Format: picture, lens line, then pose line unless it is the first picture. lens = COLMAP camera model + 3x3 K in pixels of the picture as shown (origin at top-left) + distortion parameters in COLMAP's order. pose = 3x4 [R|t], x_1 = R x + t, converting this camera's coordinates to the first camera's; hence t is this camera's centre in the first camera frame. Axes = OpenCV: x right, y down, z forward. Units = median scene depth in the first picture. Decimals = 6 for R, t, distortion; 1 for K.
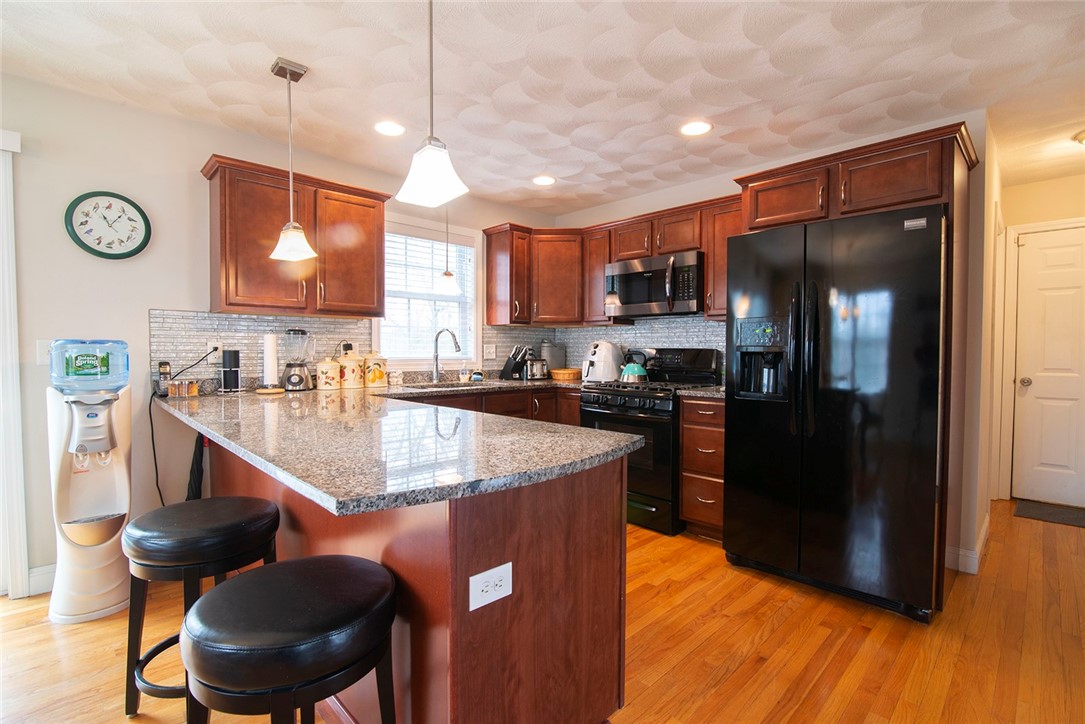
lens RADIAL K [[502.2, 0, 542.3], [0, 502.2, 364.5], [0, 0, 1]] dist [-0.018781, 0.000829]
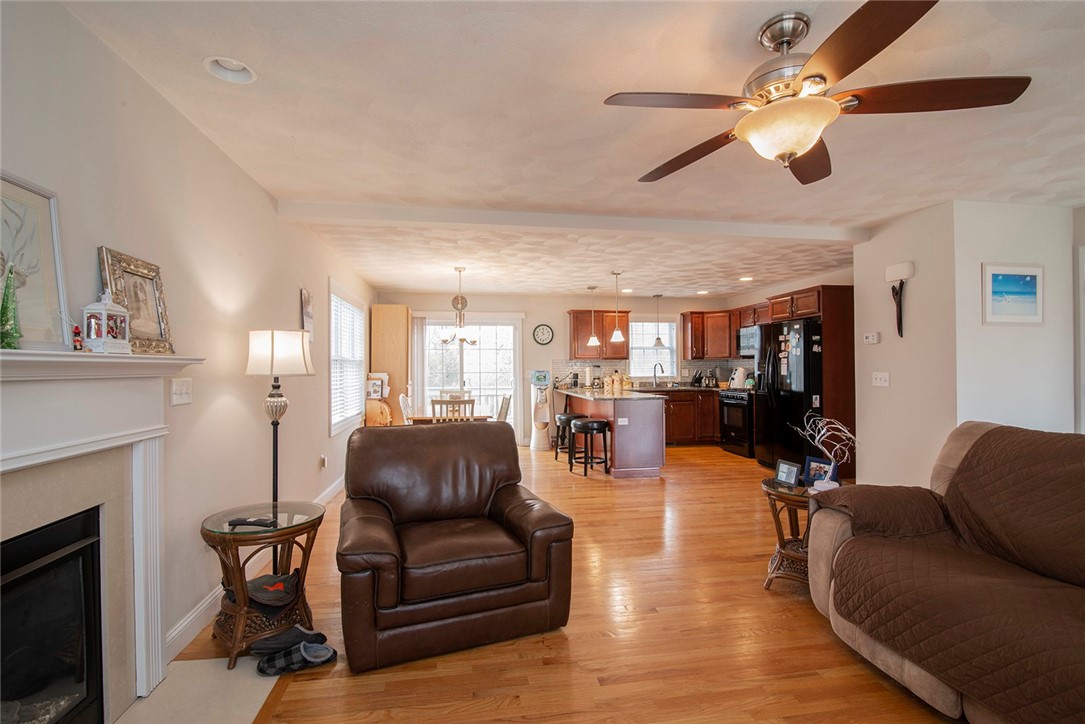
lens RADIAL K [[502.2, 0, 538.2], [0, 502.2, 366.0], [0, 0, 1]] dist [-0.018781, 0.000829]
pose [[0.818756, -0.009325, -0.574067, 0.869188], [-0.007554, 0.999607, -0.027012, 0.009557], [0.574093, 0.026452, 0.818363, -1.509356]]
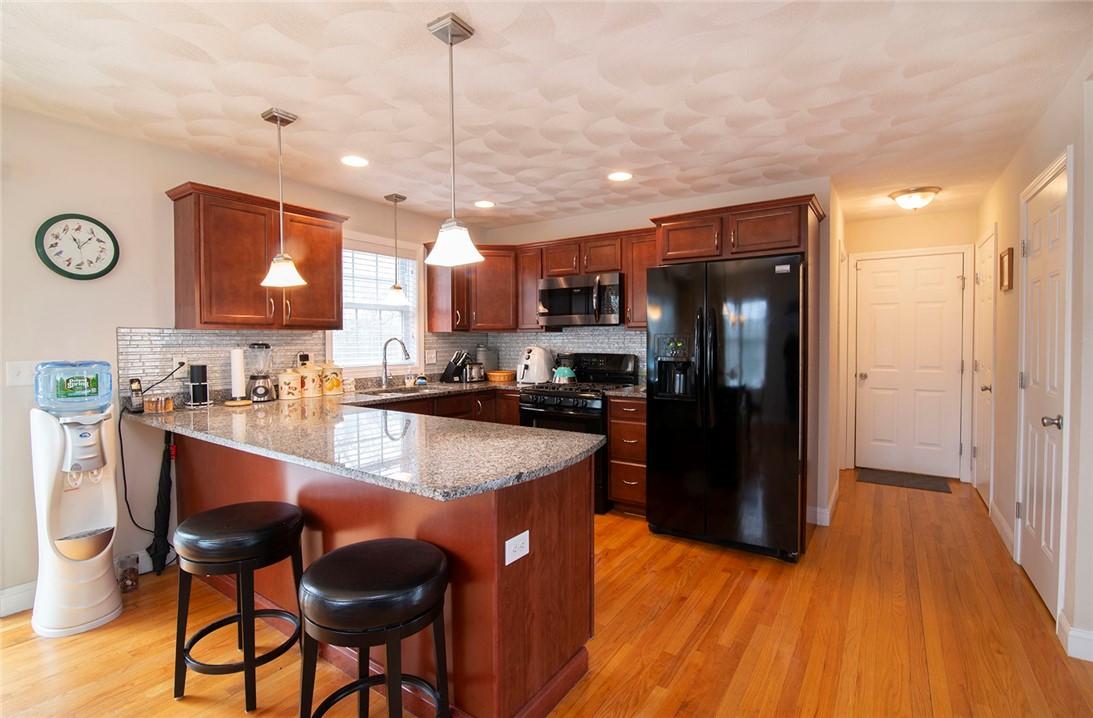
lens RADIAL K [[511.3, 0, 541.2], [0, 511.3, 351.4], [0, 0, 1]] dist [-0.021571, 0.002738]
pose [[0.981459, -0.011095, 0.191350, -0.125371], [0.012273, 0.999912, -0.004974, -0.043845], [-0.191278, 0.007230, 0.981509, -0.179691]]
